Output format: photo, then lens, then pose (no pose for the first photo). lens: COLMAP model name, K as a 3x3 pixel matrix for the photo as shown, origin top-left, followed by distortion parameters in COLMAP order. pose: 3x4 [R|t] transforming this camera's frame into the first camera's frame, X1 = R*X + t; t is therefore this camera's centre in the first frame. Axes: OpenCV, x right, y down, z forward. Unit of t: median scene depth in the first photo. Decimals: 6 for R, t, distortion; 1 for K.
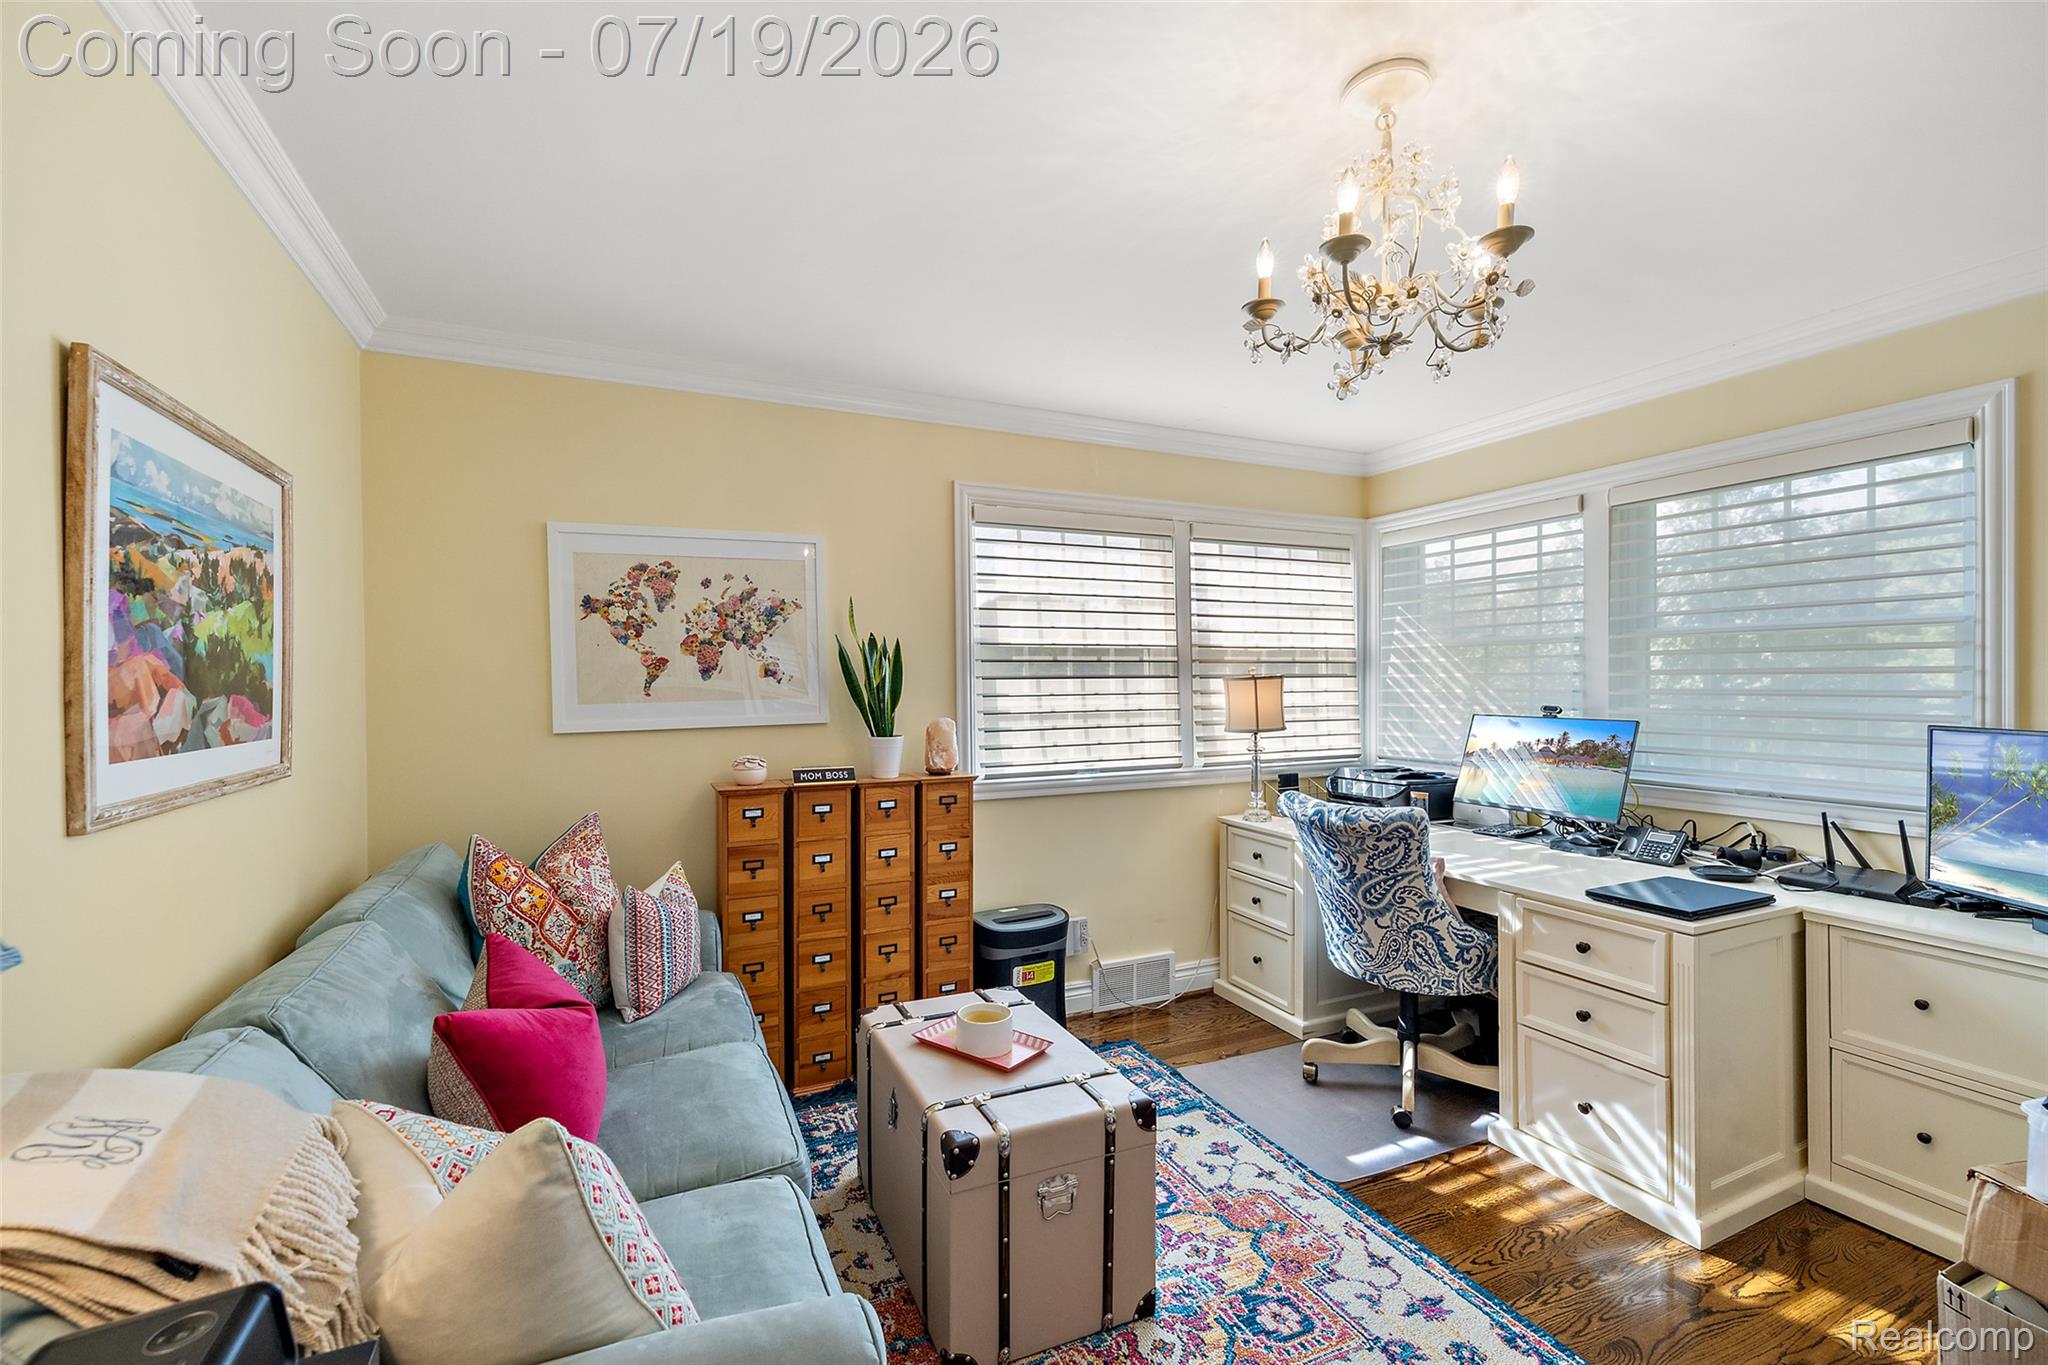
lens RADIAL K [[873.0, 0, 1019.1], [0, 873.0, 680.8], [0, 0, 1]] dist [0.002732, 0.000454]
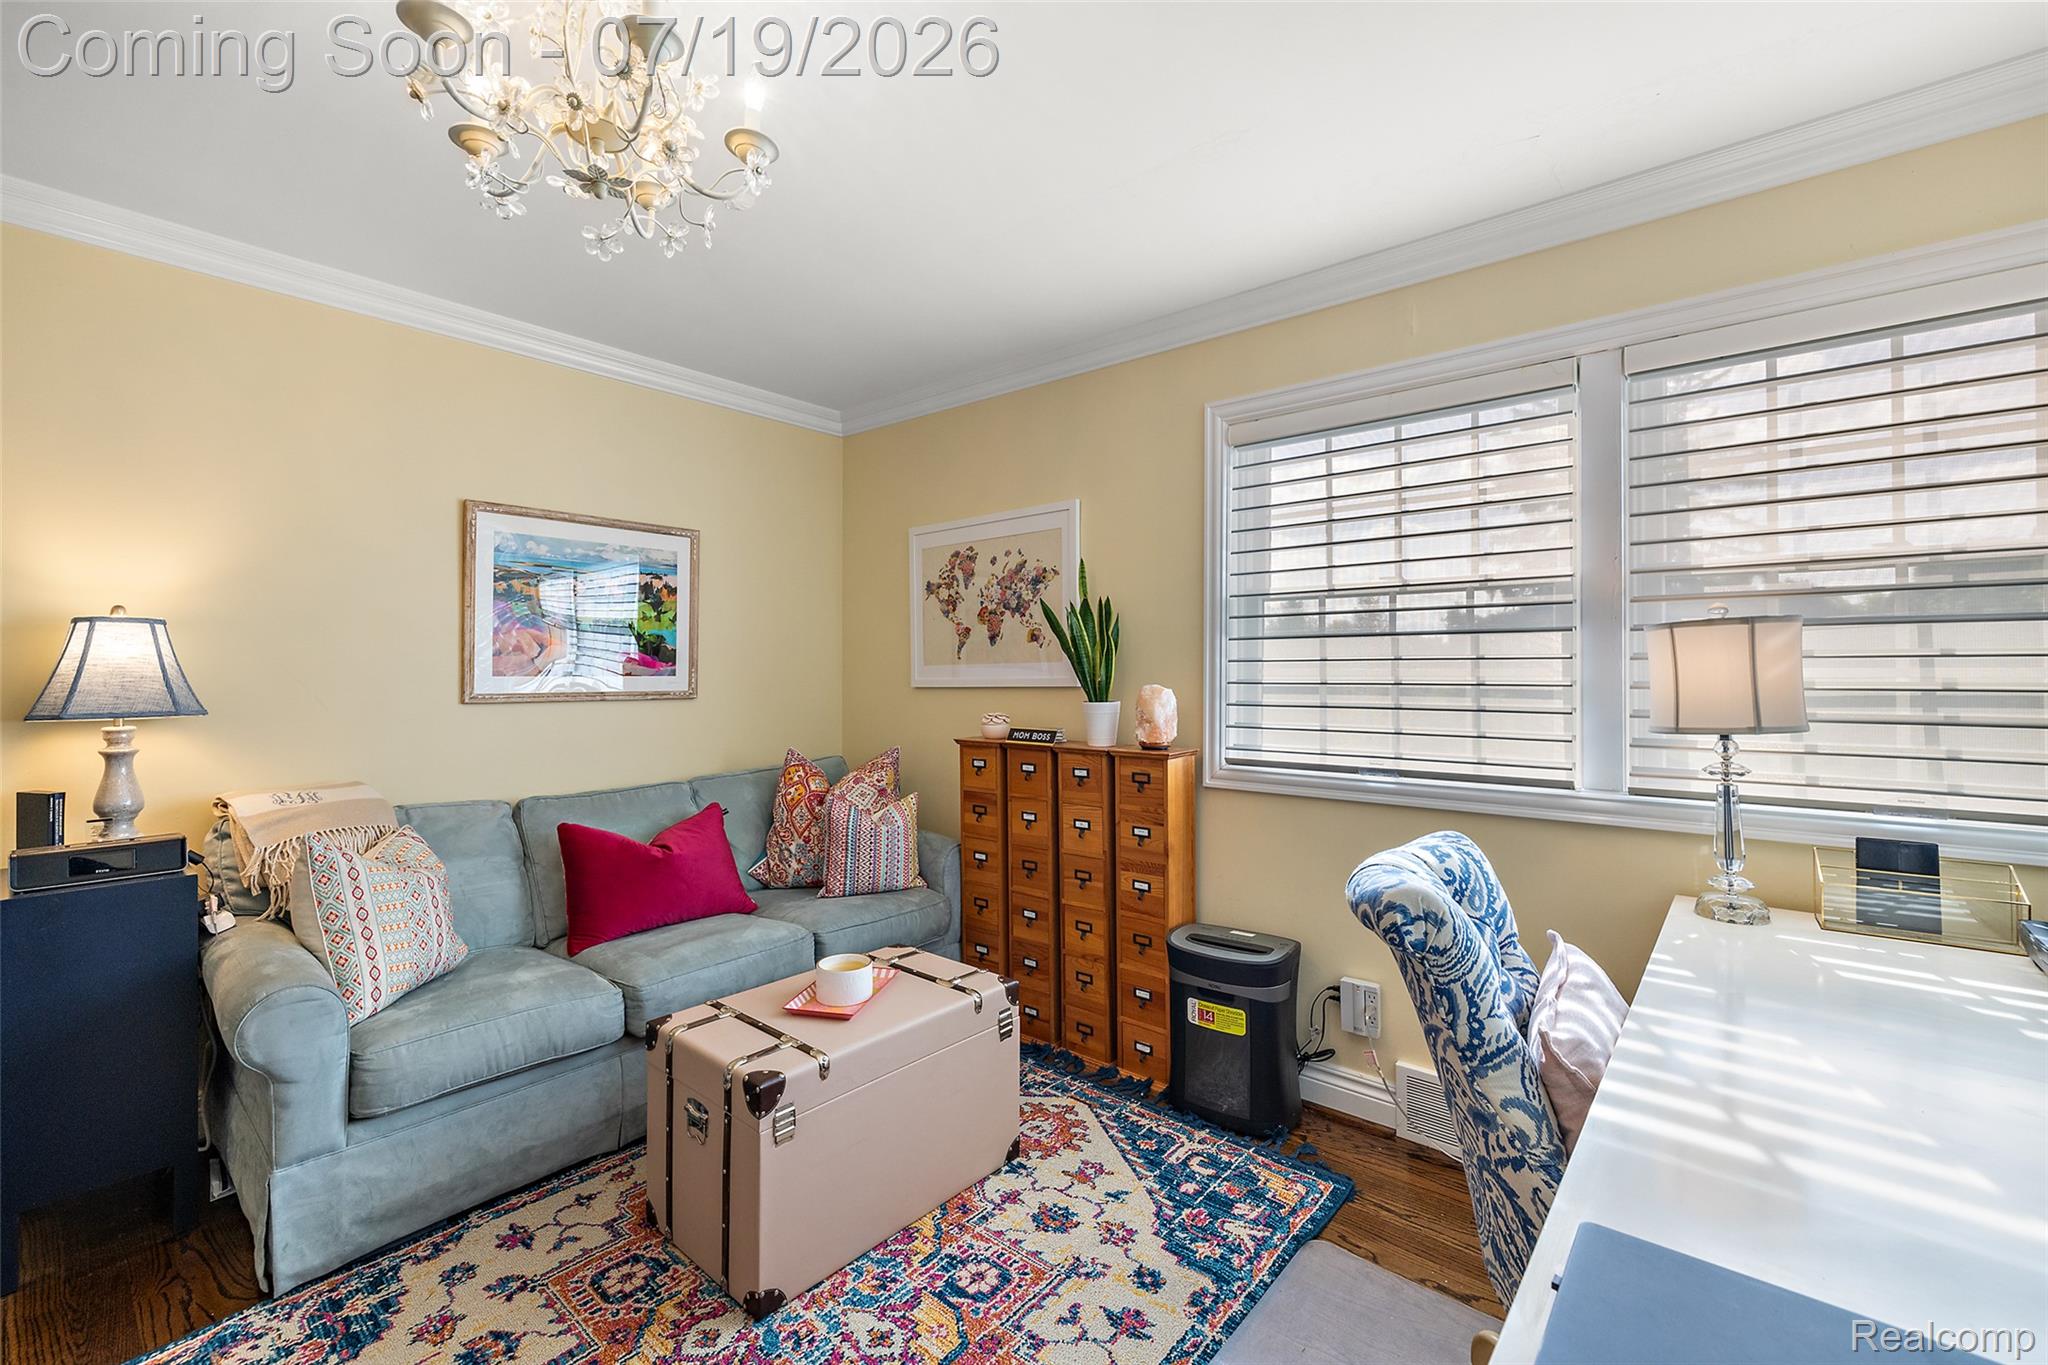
lens RADIAL K [[873.0, 0, 1017.0], [0, 873.0, 670.9], [0, 0, 1]] dist [0.002732, 0.000454]
pose [[0.417611, 0.003970, -0.908617, 0.685168], [-0.004836, 0.999986, 0.002146, 0.029513], [0.908613, 0.003498, 0.417624, 0.545285]]
